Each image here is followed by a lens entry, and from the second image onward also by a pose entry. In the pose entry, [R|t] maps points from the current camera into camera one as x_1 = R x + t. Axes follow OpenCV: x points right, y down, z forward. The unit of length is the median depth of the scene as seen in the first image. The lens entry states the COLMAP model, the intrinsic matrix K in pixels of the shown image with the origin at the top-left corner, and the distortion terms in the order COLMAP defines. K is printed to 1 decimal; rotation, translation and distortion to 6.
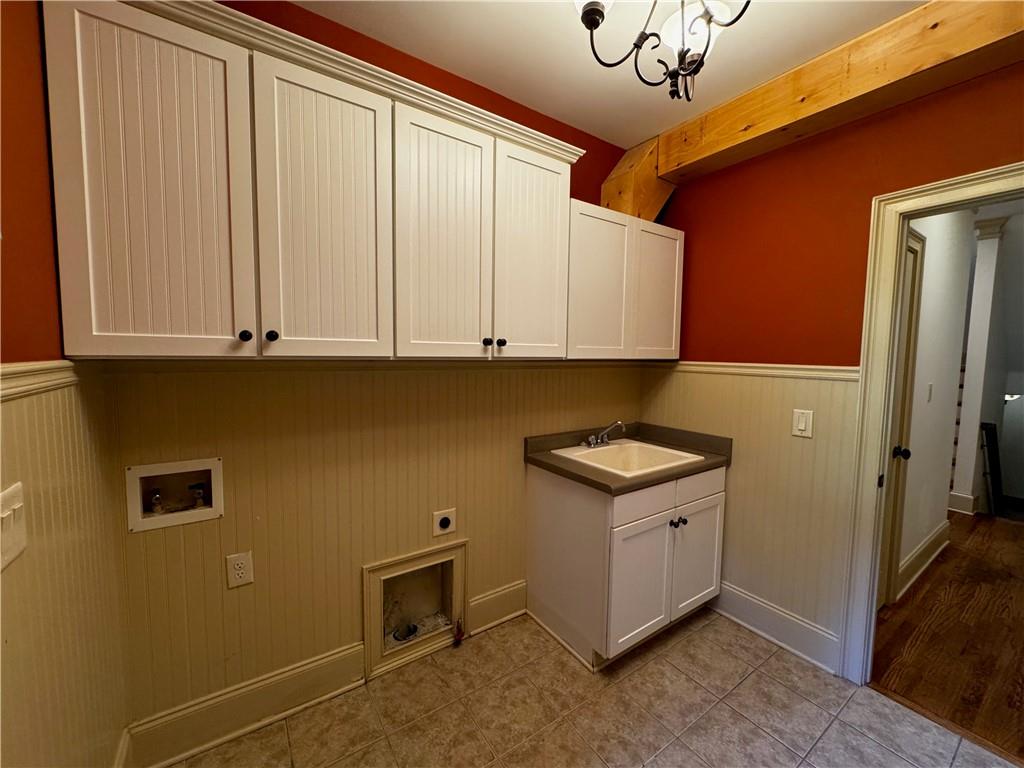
lens RADIAL K [[410.8, 0, 516.2], [0, 410.8, 380.7], [0, 0, 1]] dist [0.002649, 0.000054]
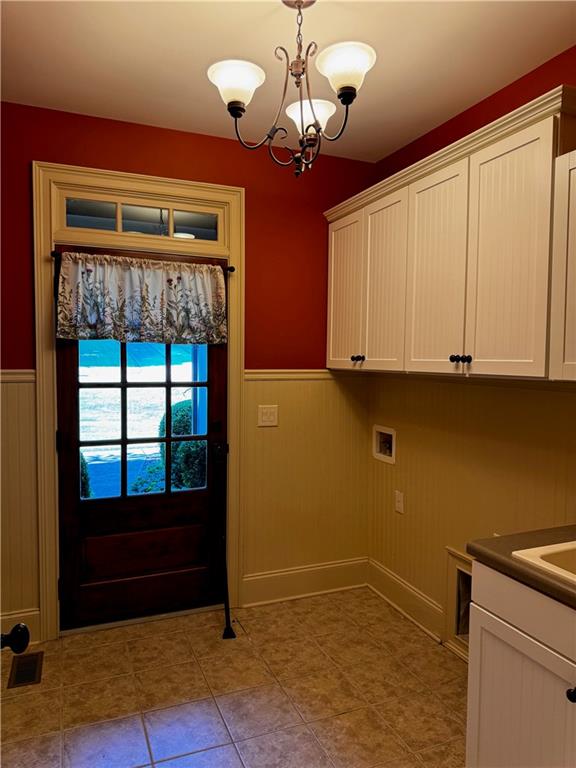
lens RADIAL K [[545.0, 0, 288.0], [0, 545.0, 384.0], [0, 0, 1]] dist [0.074449, -0.122852]
pose [[-0.215120, 0.030976, -0.976096, 1.389739], [-0.085478, 0.995064, 0.050416, -0.066294], [0.972840, 0.094280, -0.211410, 0.914503]]
